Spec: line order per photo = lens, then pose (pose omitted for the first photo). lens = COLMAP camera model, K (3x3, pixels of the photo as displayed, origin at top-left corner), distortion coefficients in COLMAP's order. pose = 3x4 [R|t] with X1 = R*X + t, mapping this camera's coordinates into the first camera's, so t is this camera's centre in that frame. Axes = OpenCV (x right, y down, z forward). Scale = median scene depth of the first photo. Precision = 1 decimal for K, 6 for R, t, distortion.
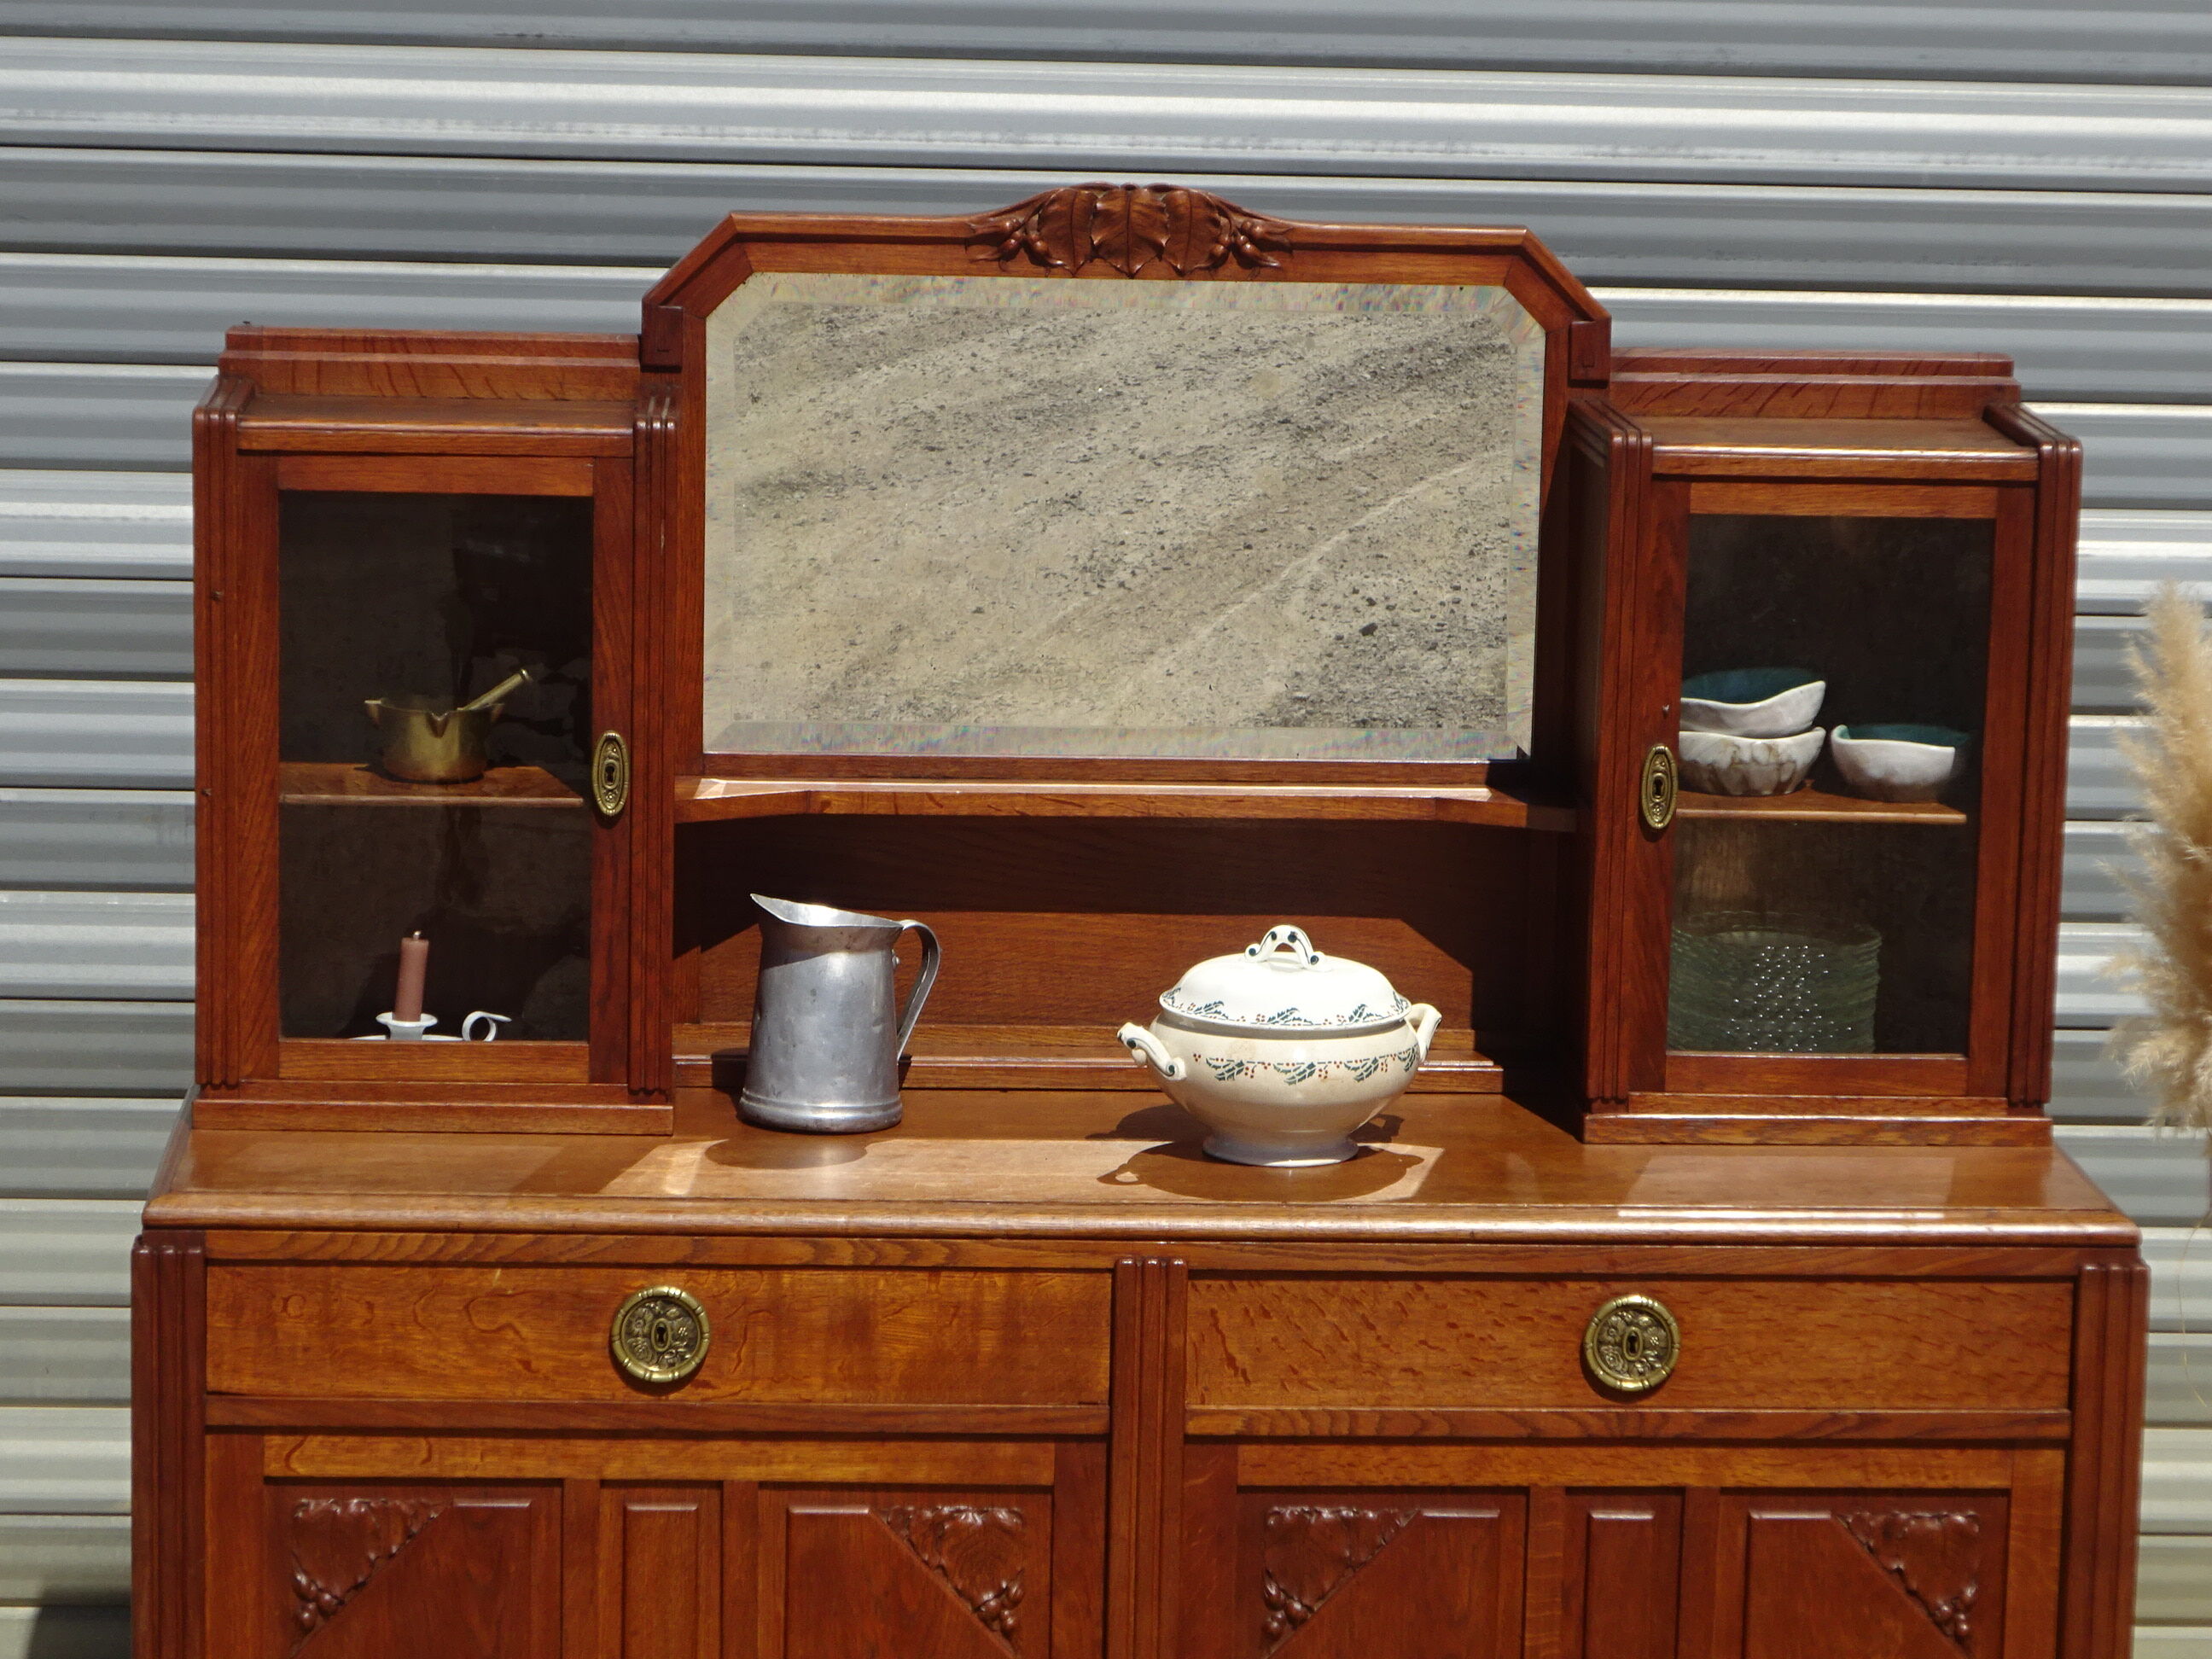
lens RADIAL K [[6449.7, 0, 1114.1], [0, 6449.7, 860.7], [0, 0, 1]] dist [0.029928, 0.000000]
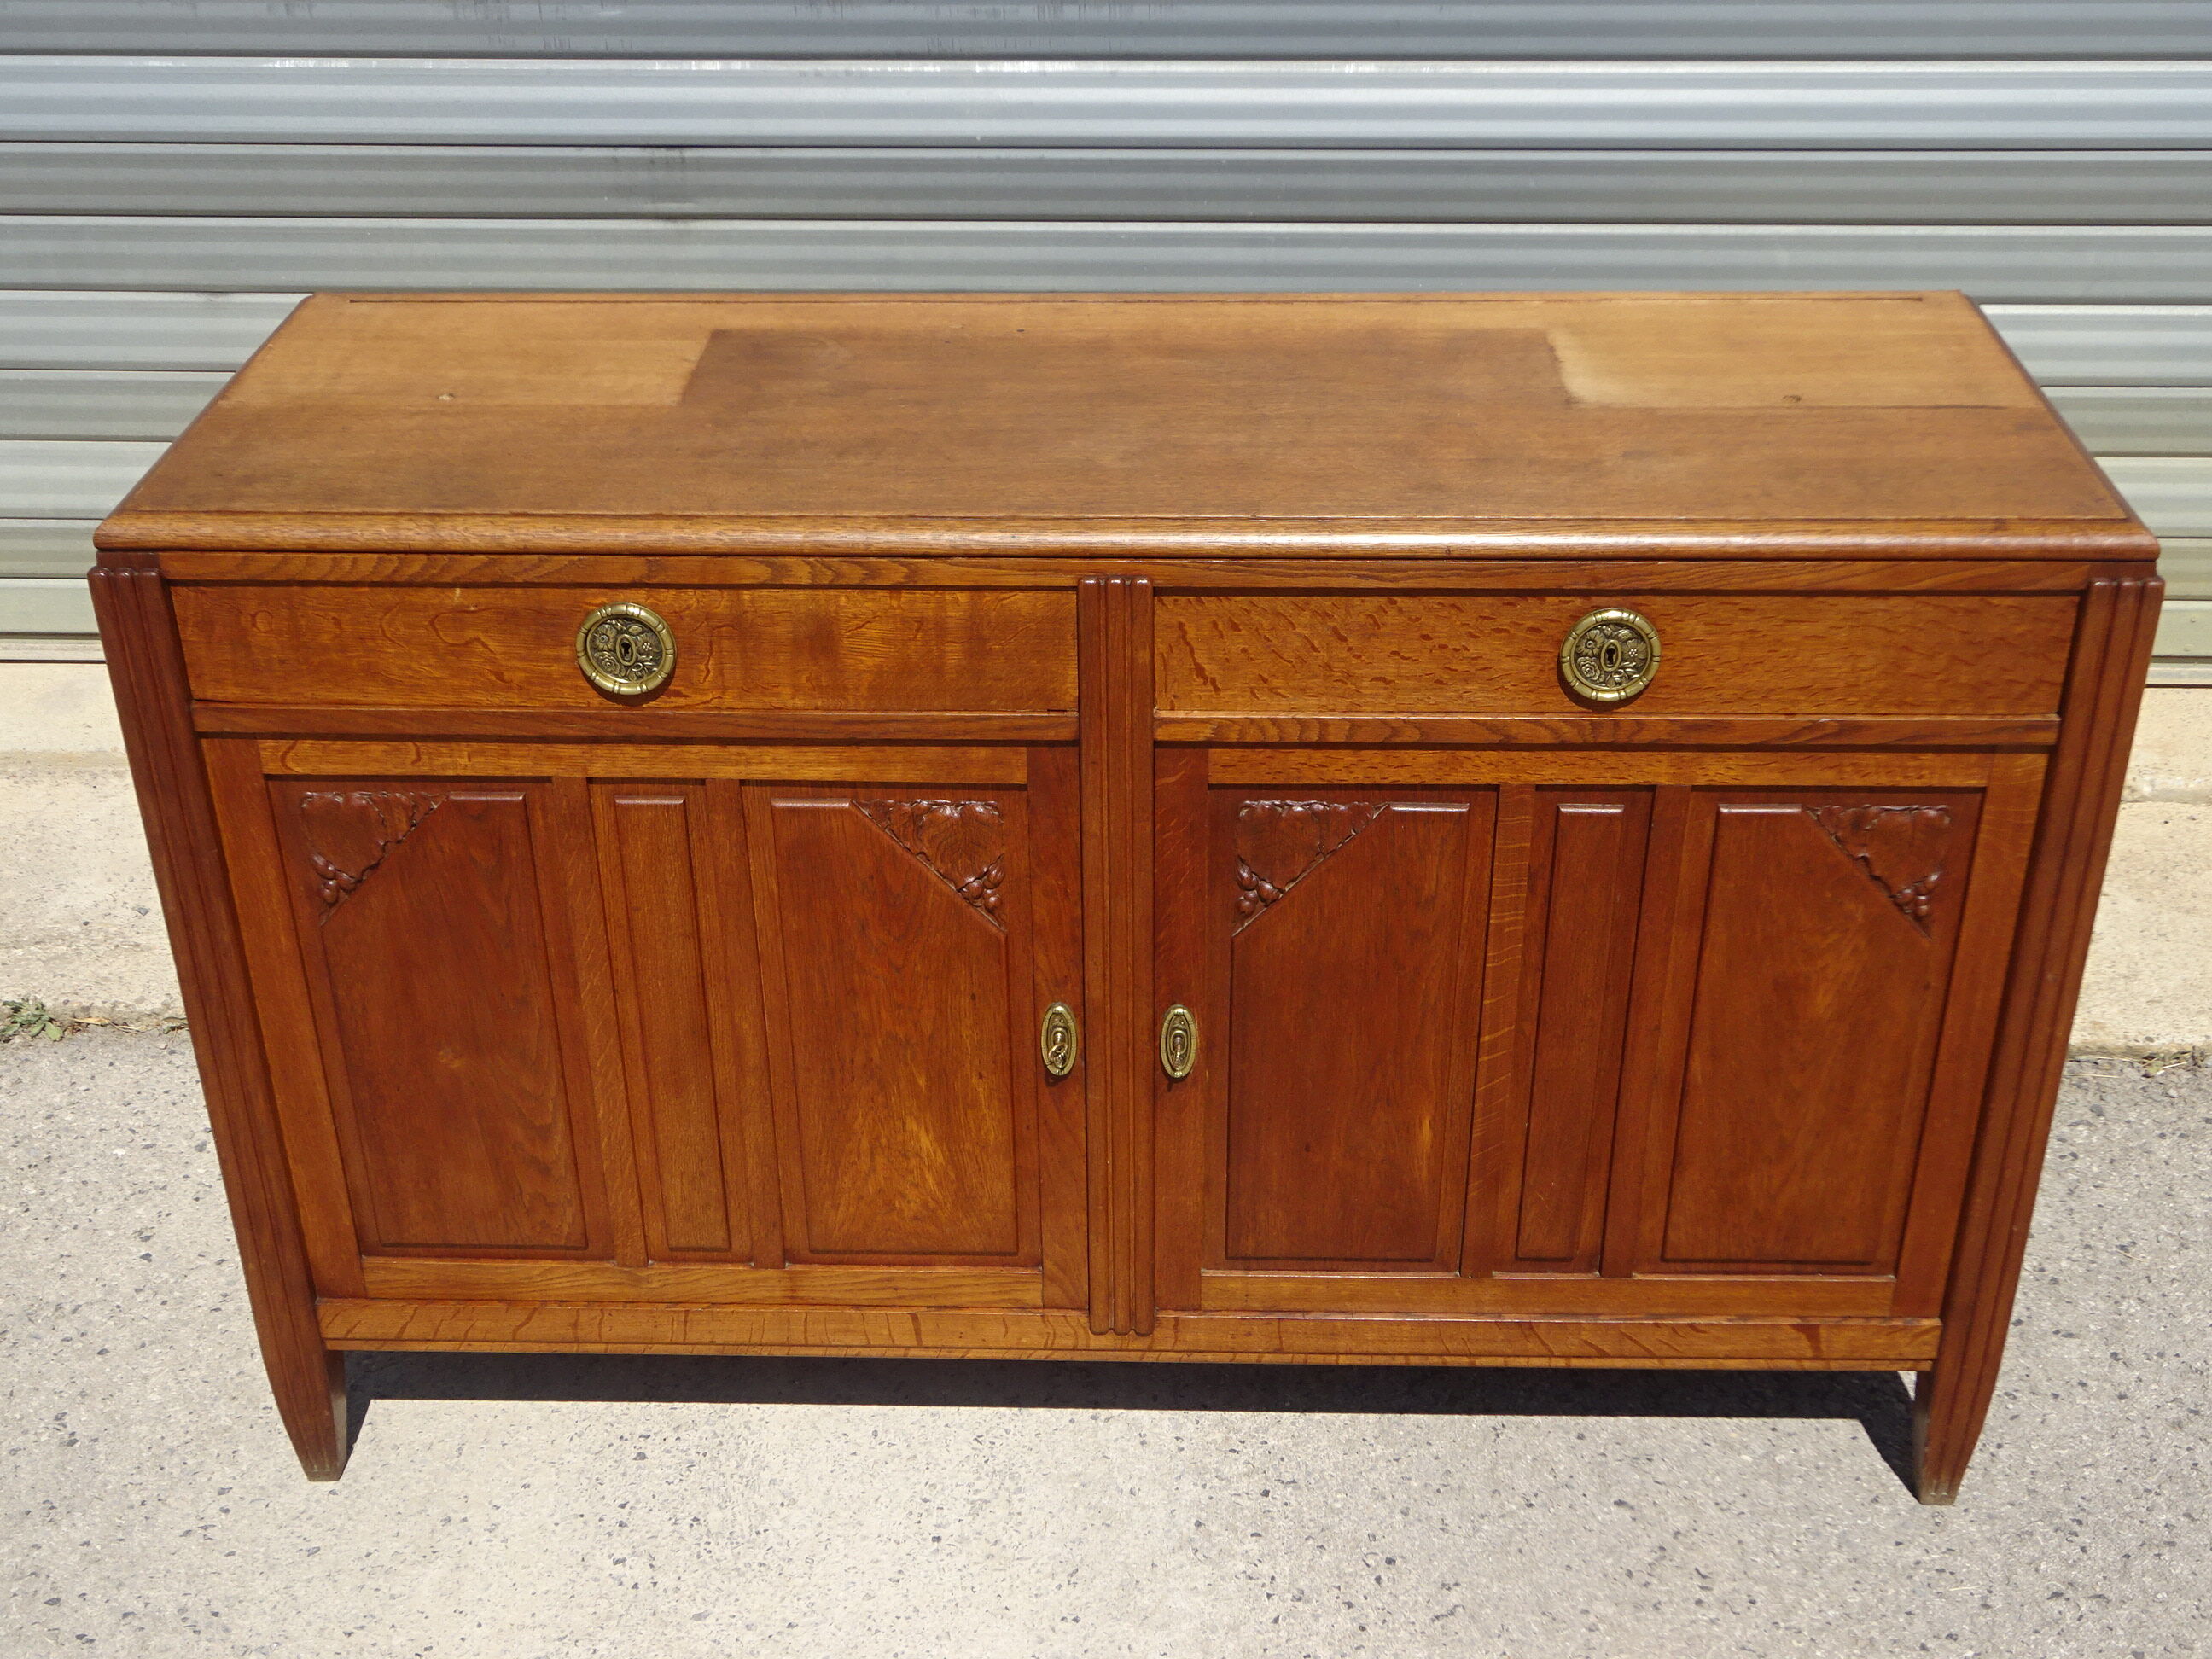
lens RADIAL K [[2595.9, 0, 1103.9], [0, 2595.9, 830.1], [0, 0, 1]] dist [0.007830, 0.000000]
pose [[0.995281, 0.018523, -0.095245, 0.041788], [0.016062, 0.936615, 0.349992, -0.039525], [0.095691, -0.349870, 0.931898, 0.615744]]
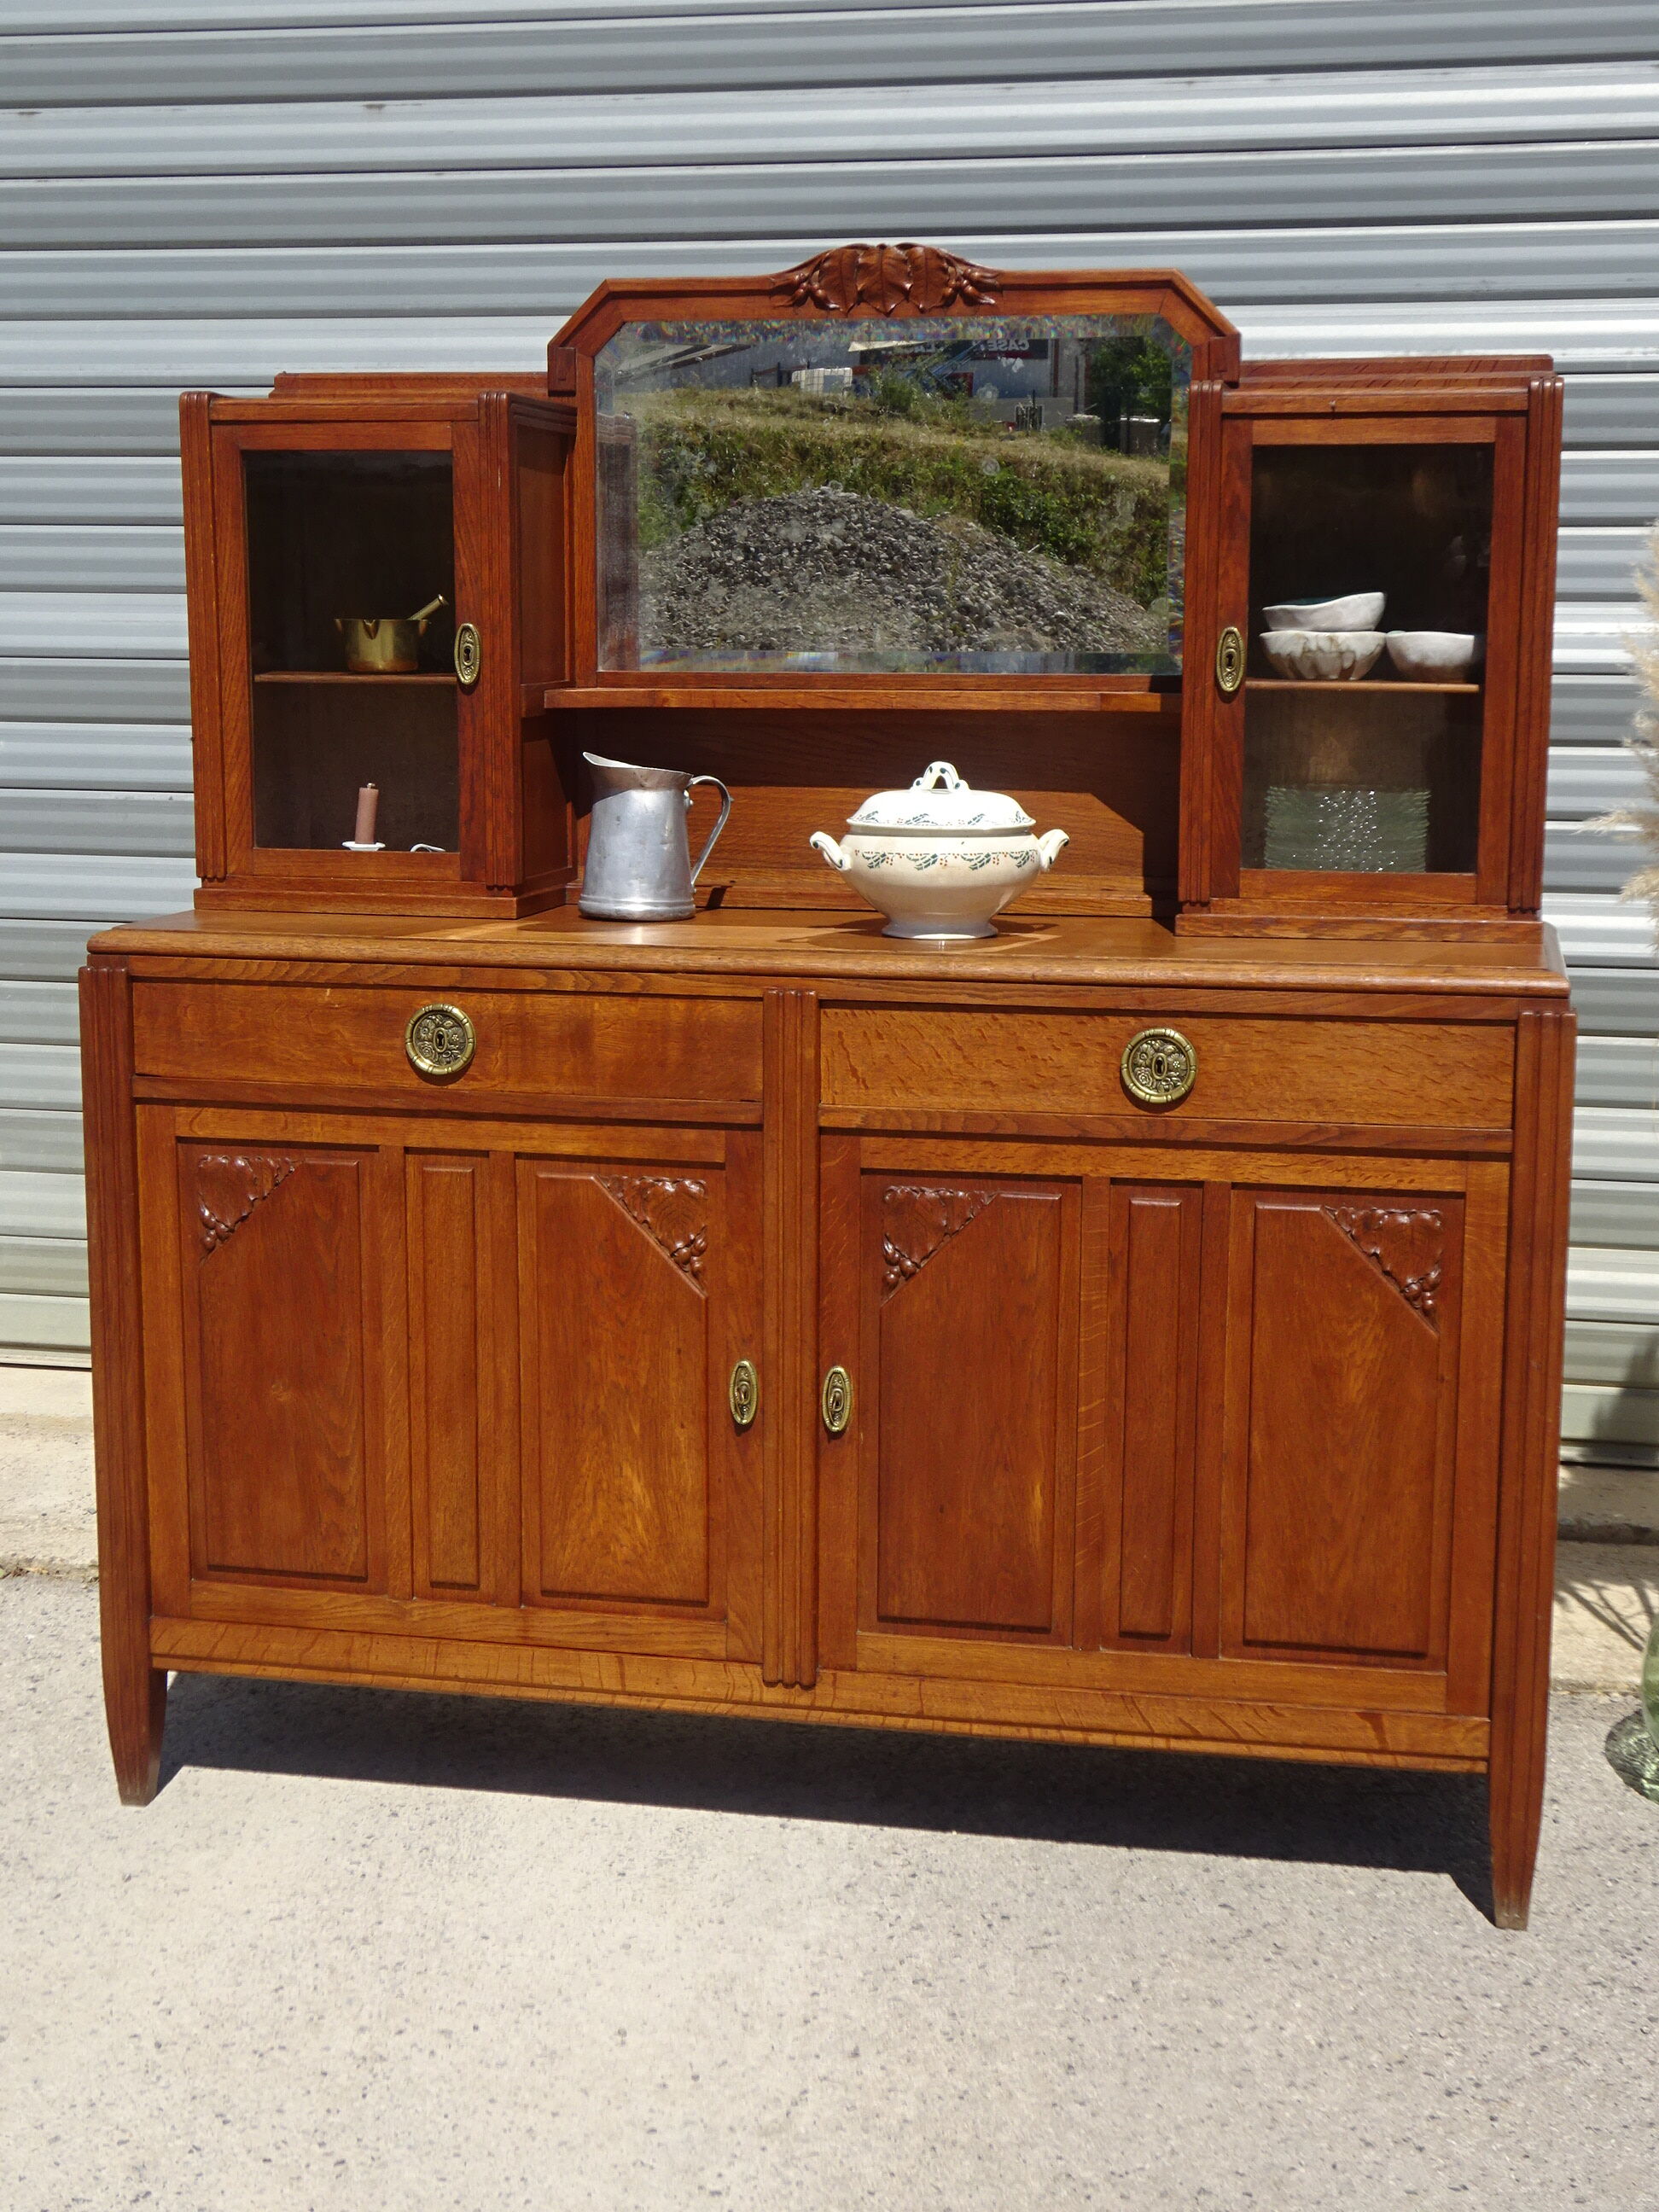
lens RADIAL K [[2980.6, 0, 835.9], [0, 2980.6, 1128.0], [0, 0, 1]] dist [-0.001509, 0.000000]
pose [[0.964654, 0.025951, -0.262240, 0.173973], [-0.028344, 0.999584, -0.005347, 0.092104], [0.261992, 0.012591, 0.964988, 0.410389]]
